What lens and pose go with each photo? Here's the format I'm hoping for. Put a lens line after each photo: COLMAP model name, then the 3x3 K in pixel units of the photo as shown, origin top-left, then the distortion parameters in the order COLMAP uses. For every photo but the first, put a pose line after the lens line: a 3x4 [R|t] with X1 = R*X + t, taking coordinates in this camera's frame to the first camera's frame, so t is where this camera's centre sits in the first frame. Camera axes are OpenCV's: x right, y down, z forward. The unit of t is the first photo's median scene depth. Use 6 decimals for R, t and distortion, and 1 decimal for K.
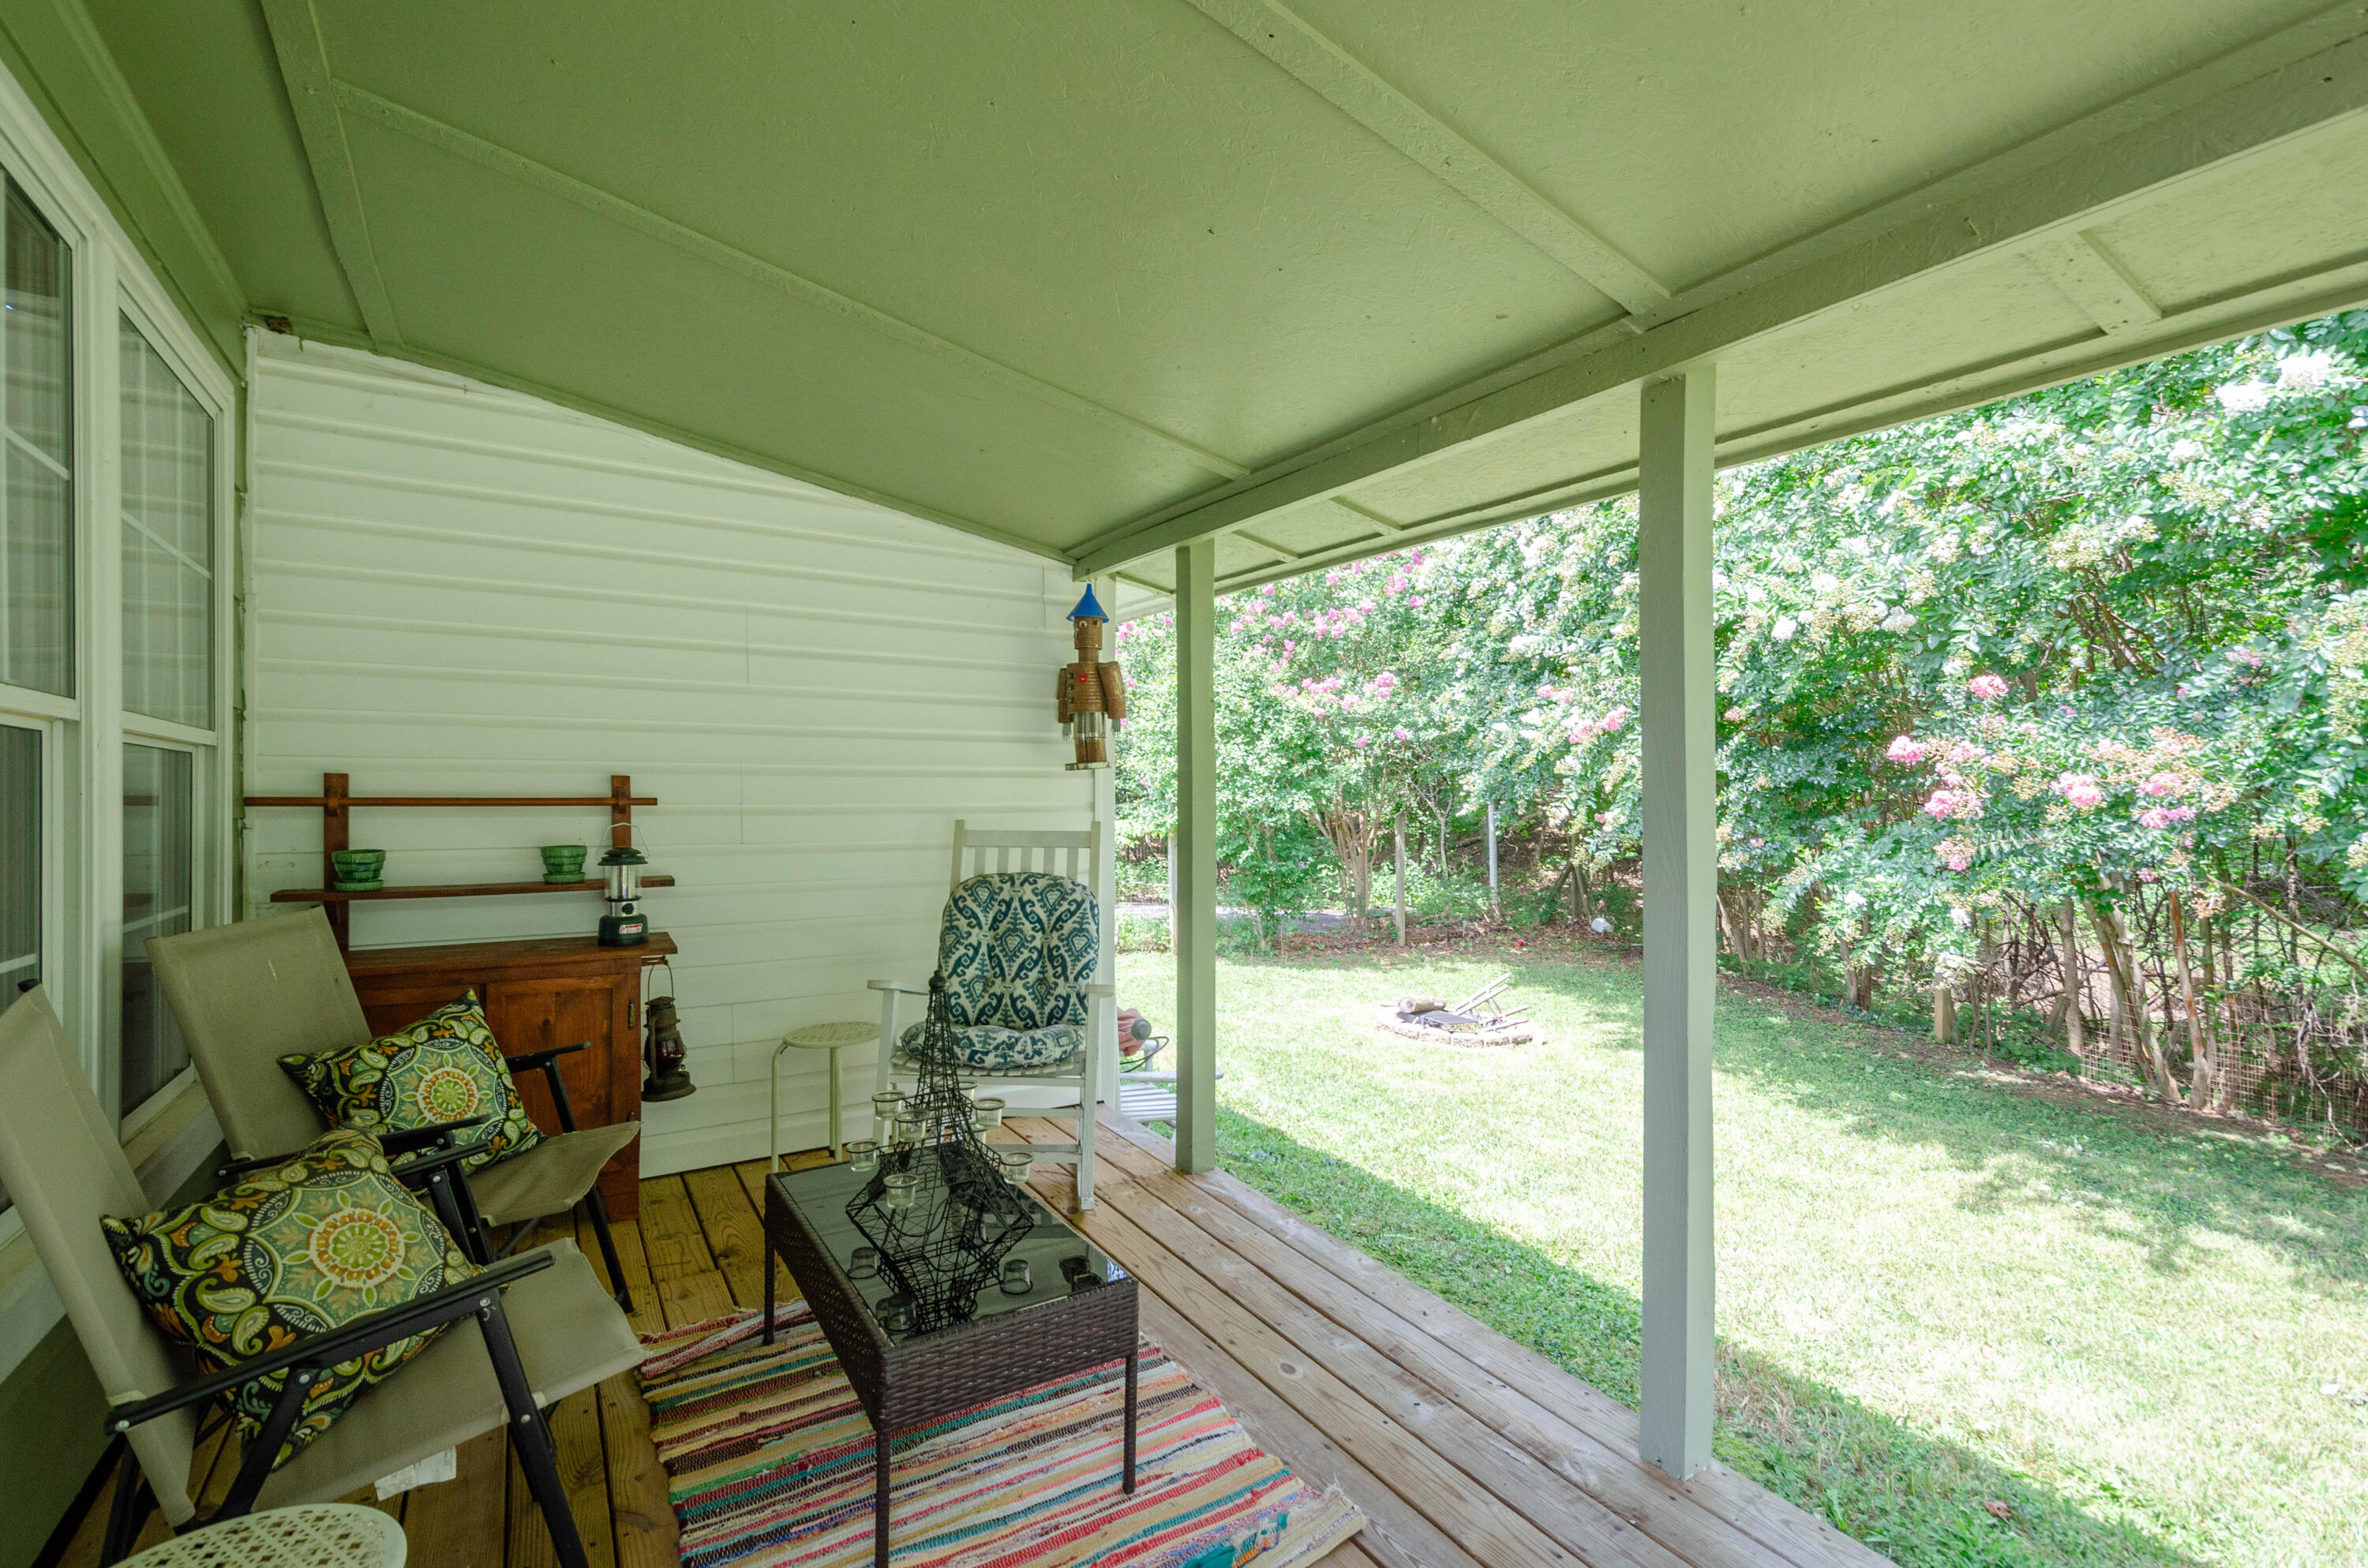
lens RADIAL K [[1027.0, 0, 1192.4], [0, 1027.0, 808.4], [0, 0, 1]] dist [0.014506, -0.006055]
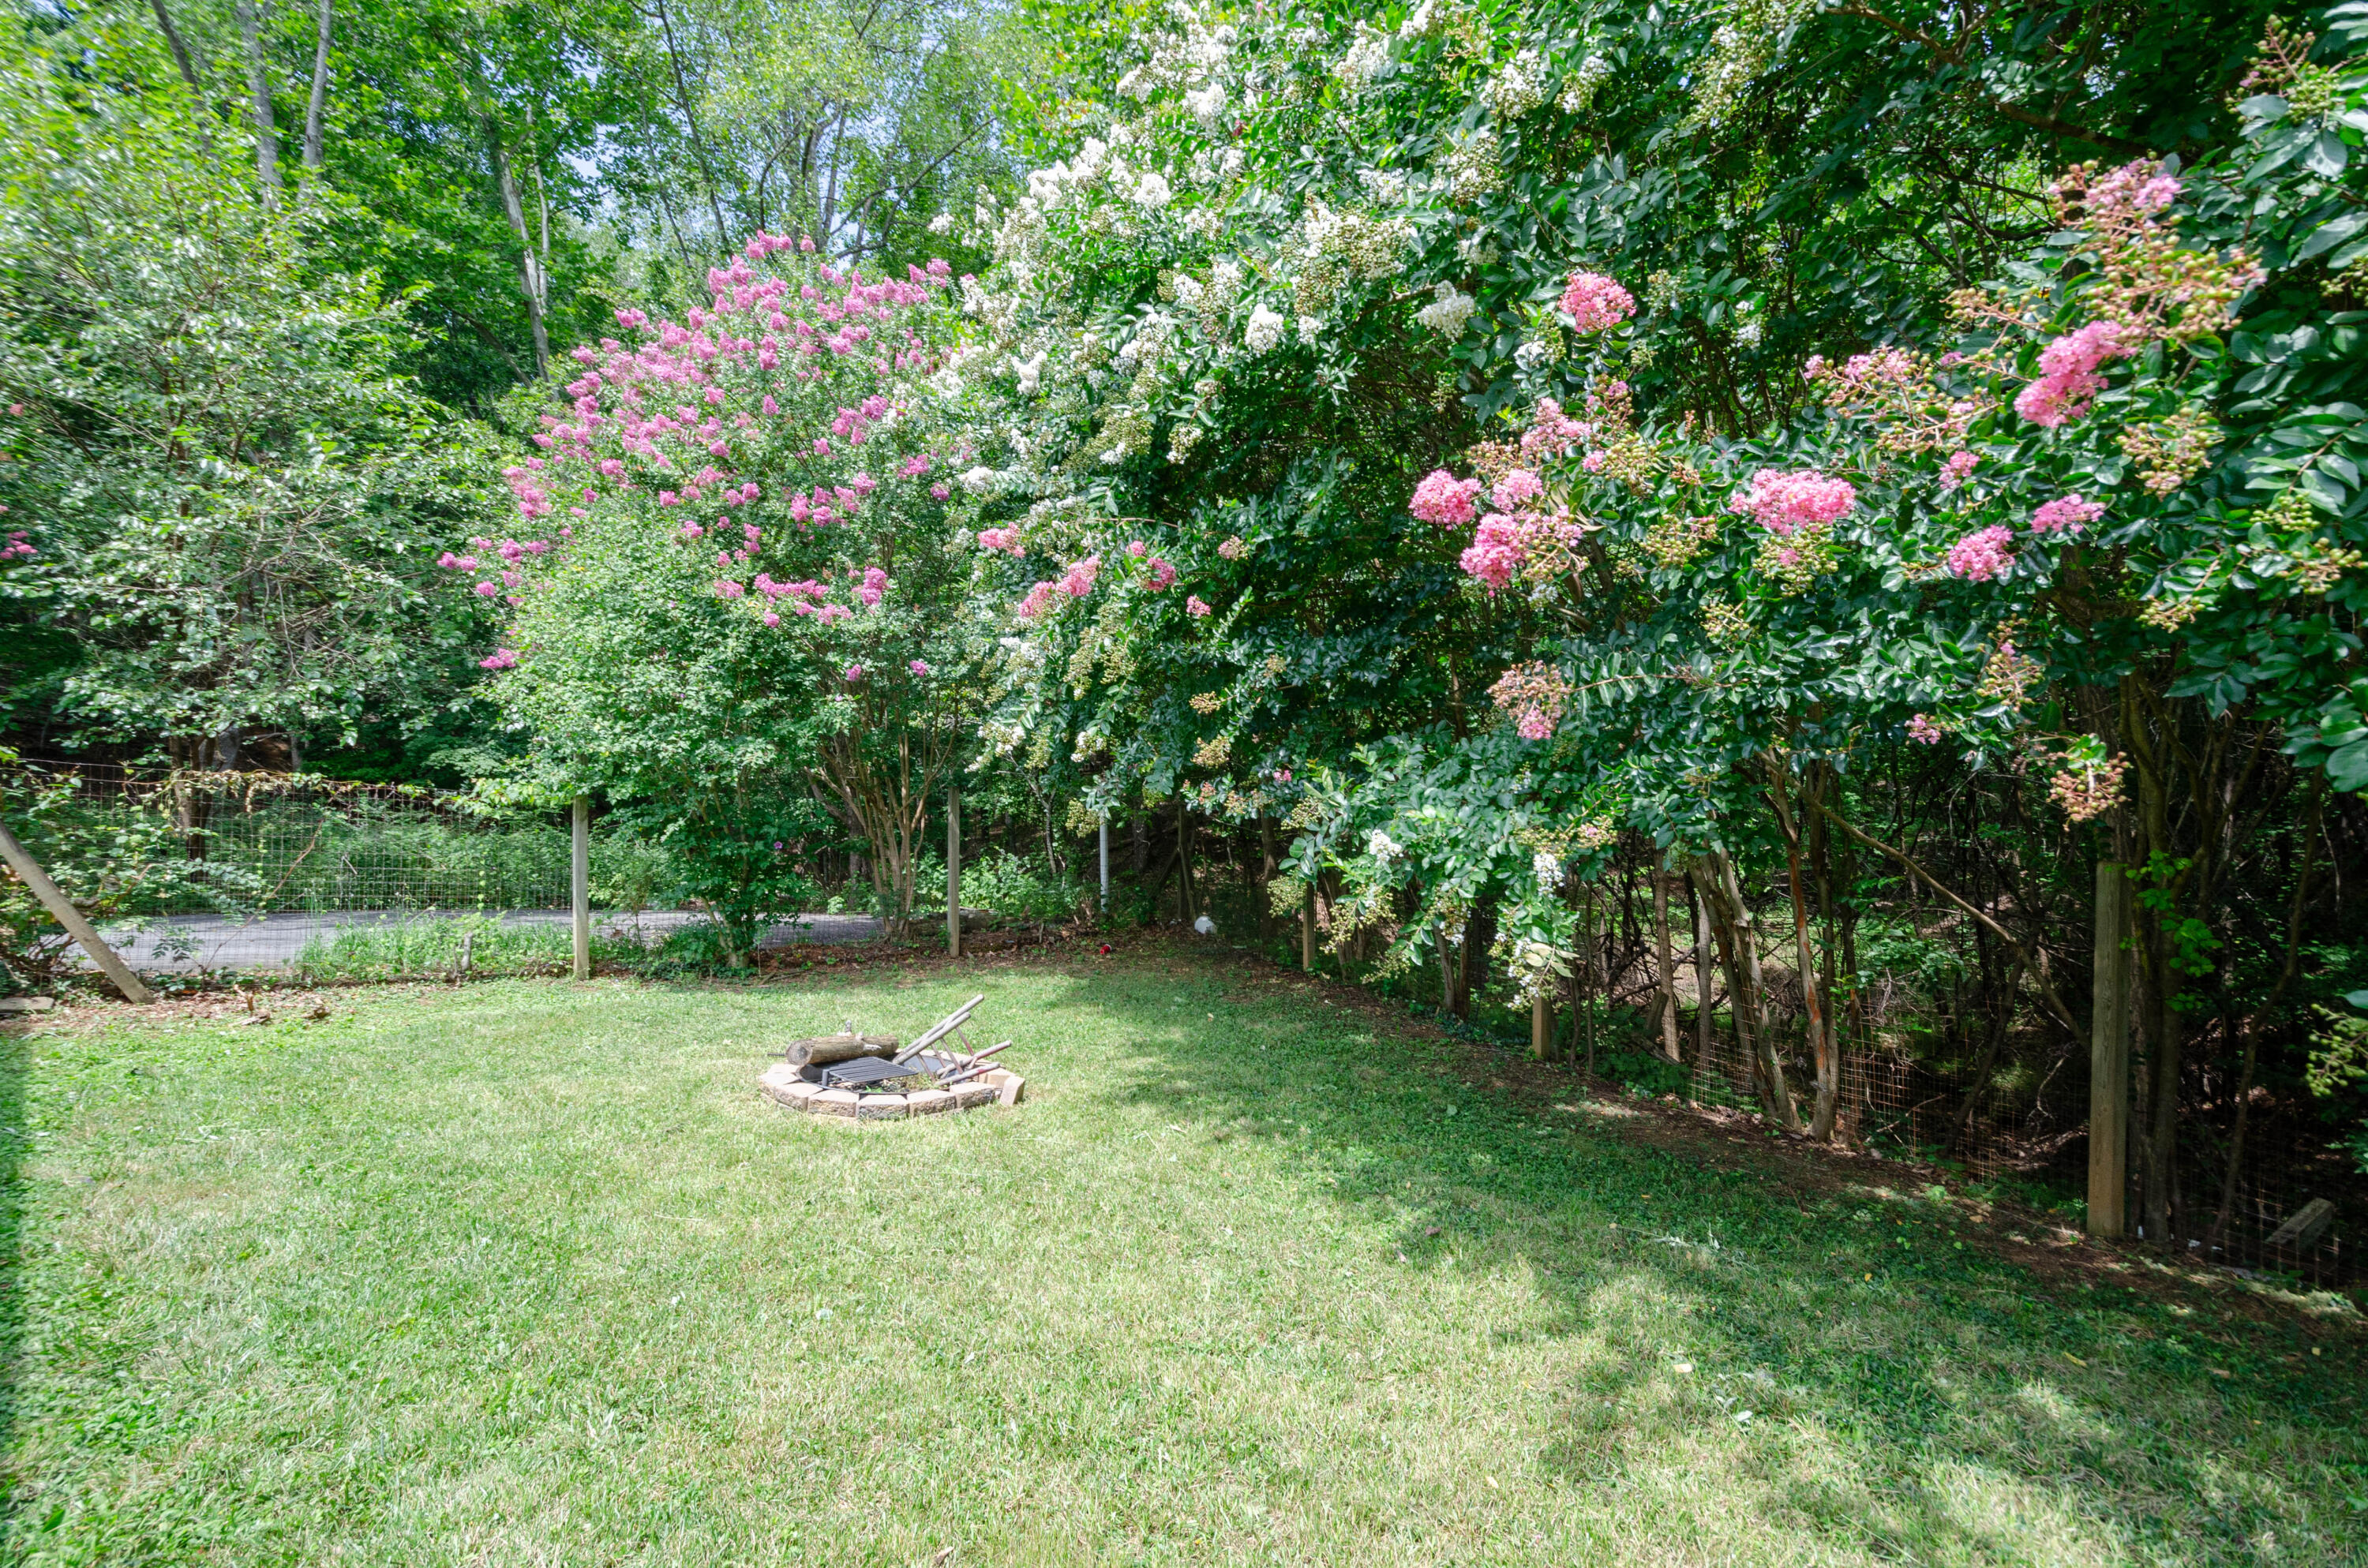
lens RADIAL K [[1027.0, 0, 1190.3], [0, 1027.0, 784.3], [0, 0, 1]] dist [0.014506, -0.006055]
pose [[0.960245, 0.018292, 0.278559, 0.372985], [-0.008570, 0.999312, -0.036079, 0.071717], [-0.279027, 0.032257, 0.959741, 0.484794]]
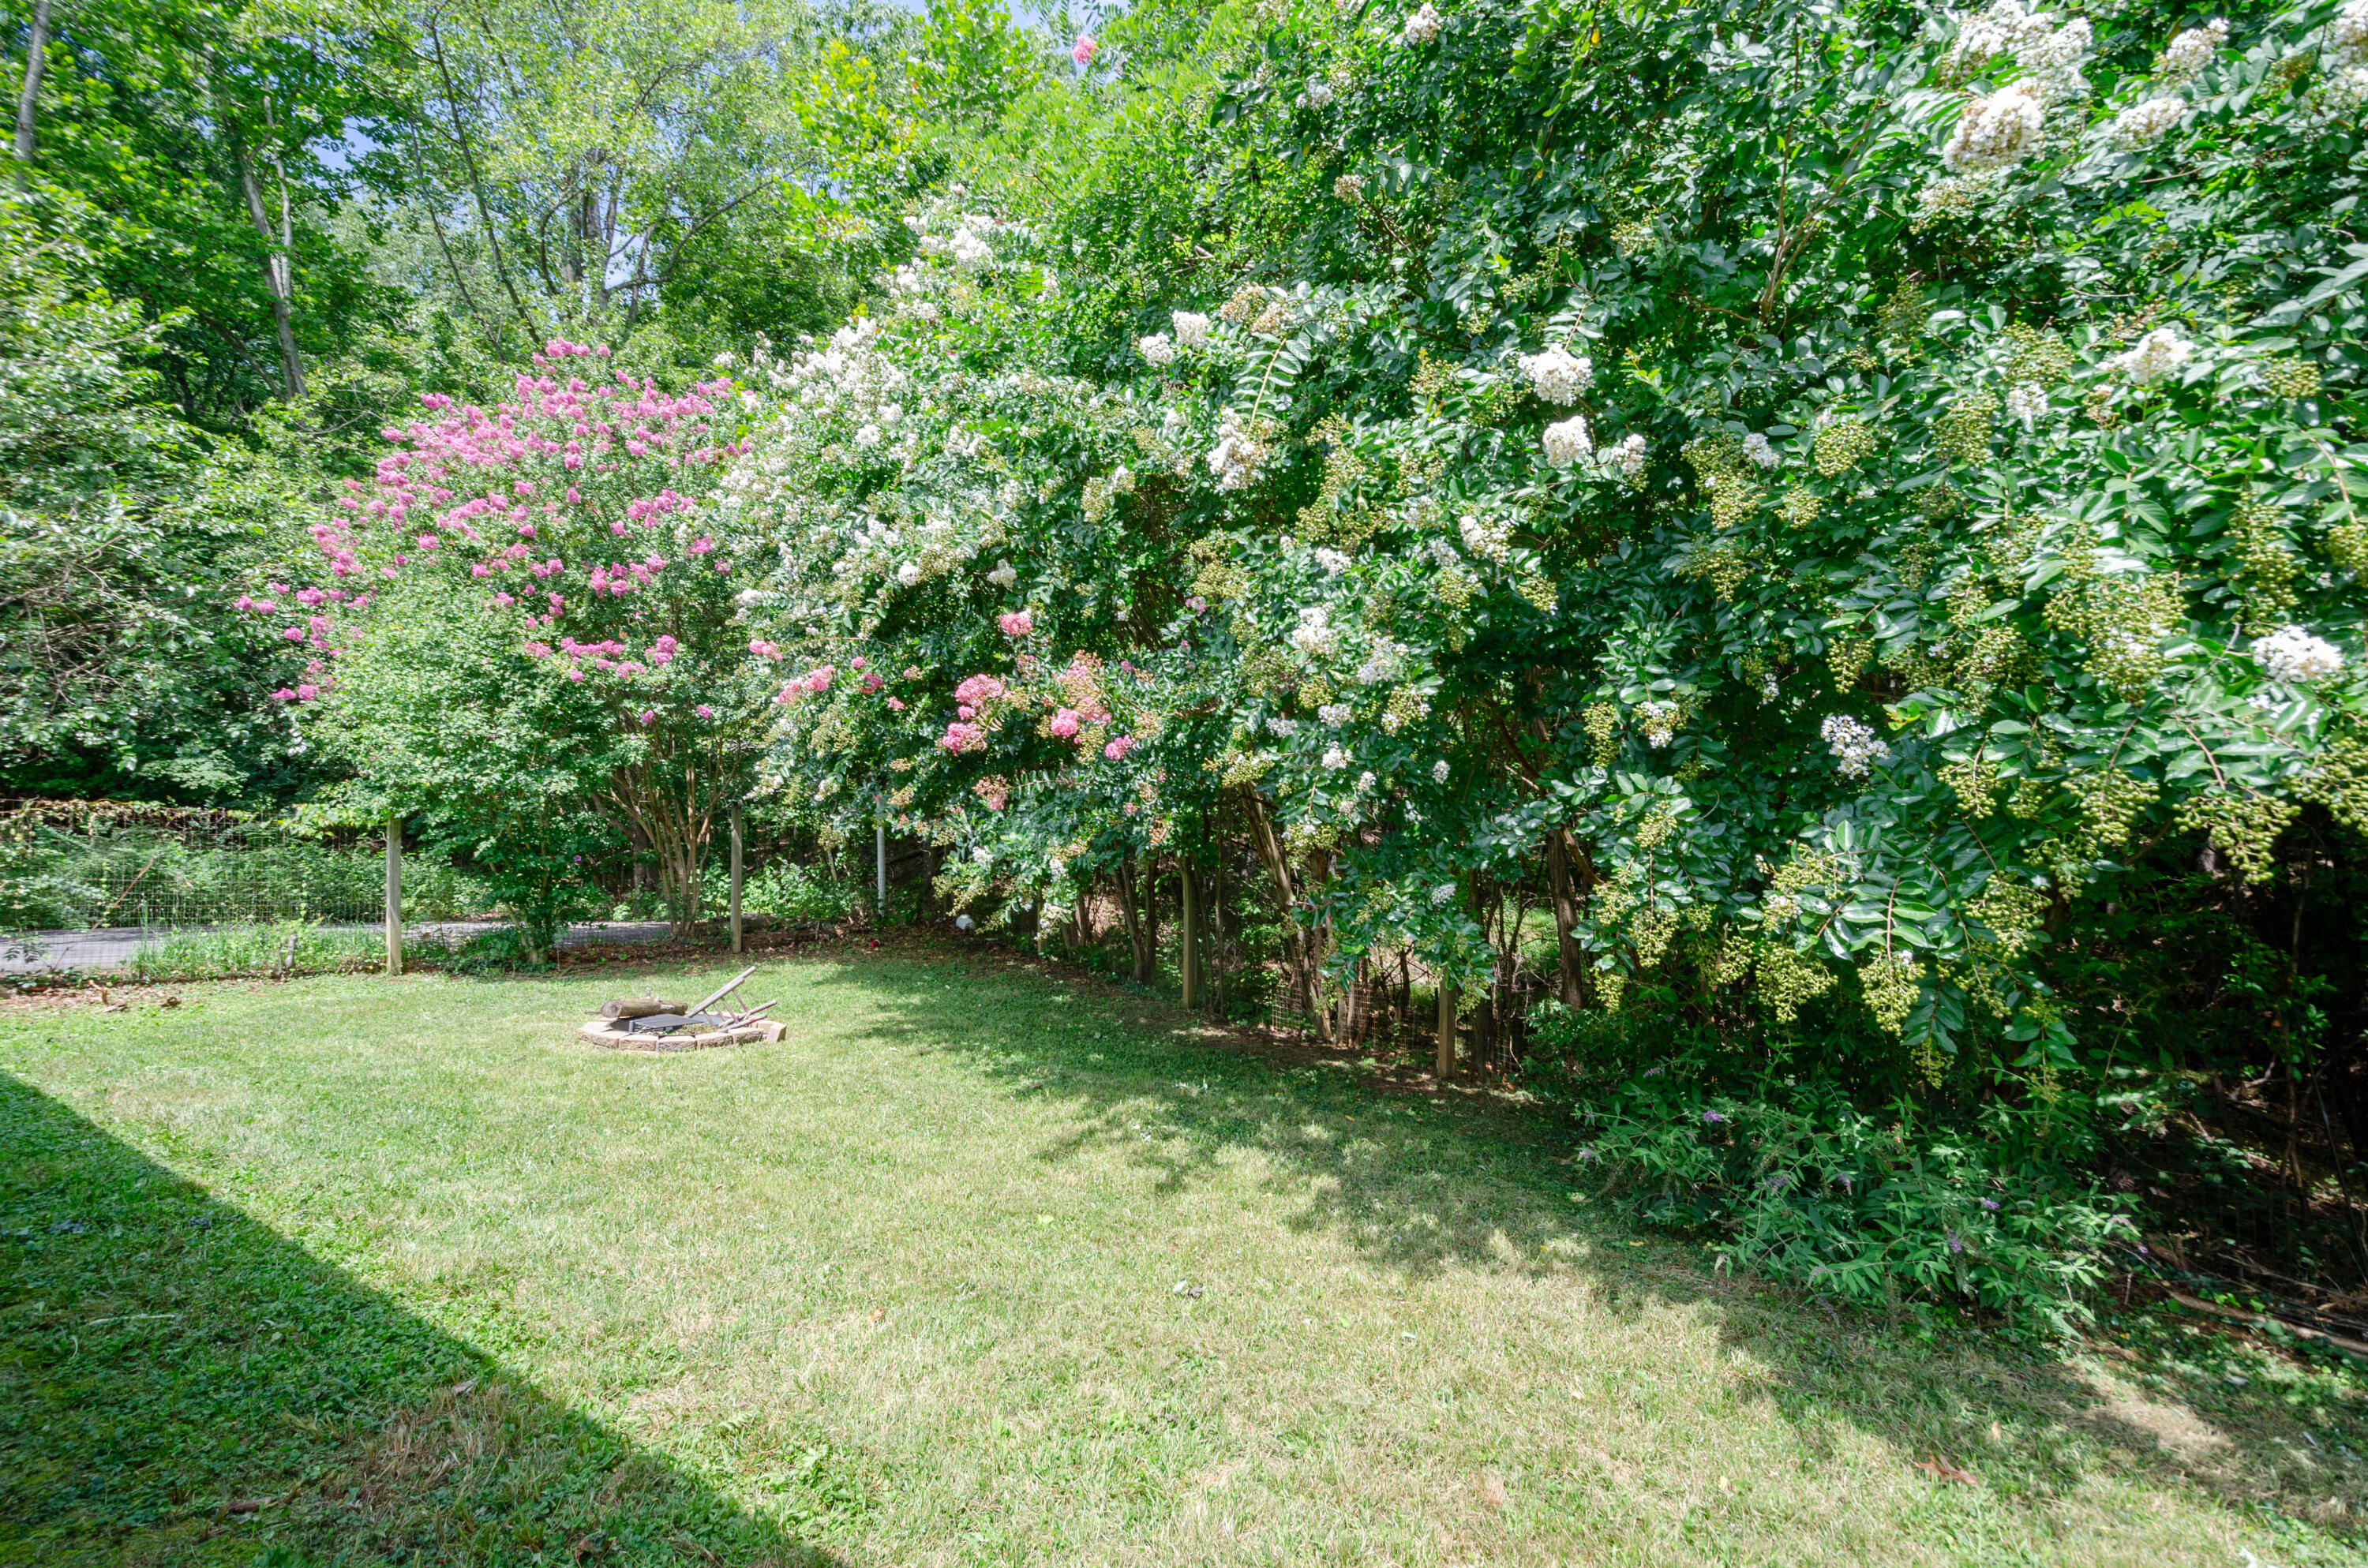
lens RADIAL K [[1027.0, 0, 1182.2], [0, 1027.0, 790.4], [0, 0, 1]] dist [0.014506, -0.006055]
pose [[0.896084, 0.019200, 0.443469, 0.359796], [-0.001800, 0.999213, -0.039622, 0.061978], [-0.443881, 0.034706, 0.895414, 0.034565]]
